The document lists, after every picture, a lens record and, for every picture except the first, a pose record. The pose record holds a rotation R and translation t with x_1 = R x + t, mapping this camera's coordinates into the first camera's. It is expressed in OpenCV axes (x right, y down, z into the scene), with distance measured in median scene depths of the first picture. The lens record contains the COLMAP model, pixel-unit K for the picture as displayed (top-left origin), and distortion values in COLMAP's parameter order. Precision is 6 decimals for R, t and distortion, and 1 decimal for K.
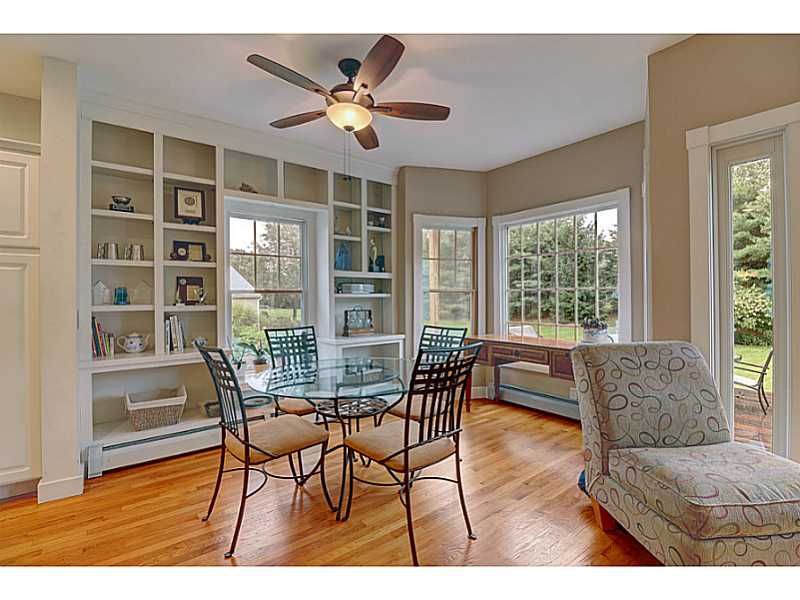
lens RADIAL K [[374.1, 0, 400.5], [0, 374.1, 302.1], [0, 0, 1]] dist [-0.001579, -0.000858]
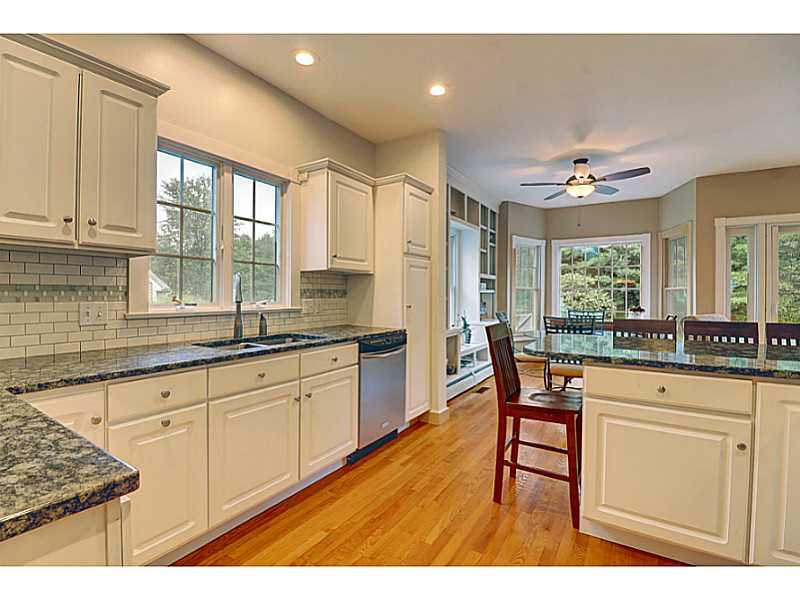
lens RADIAL K [[374.1, 0, 399.6], [0, 374.1, 296.4], [0, 0, 1]] dist [-0.001579, -0.000858]
pose [[0.940615, 0.013255, 0.339216, -0.858290], [-0.013588, 0.999907, -0.001394, 0.005533], [-0.339203, -0.003298, 0.940707, -0.199798]]
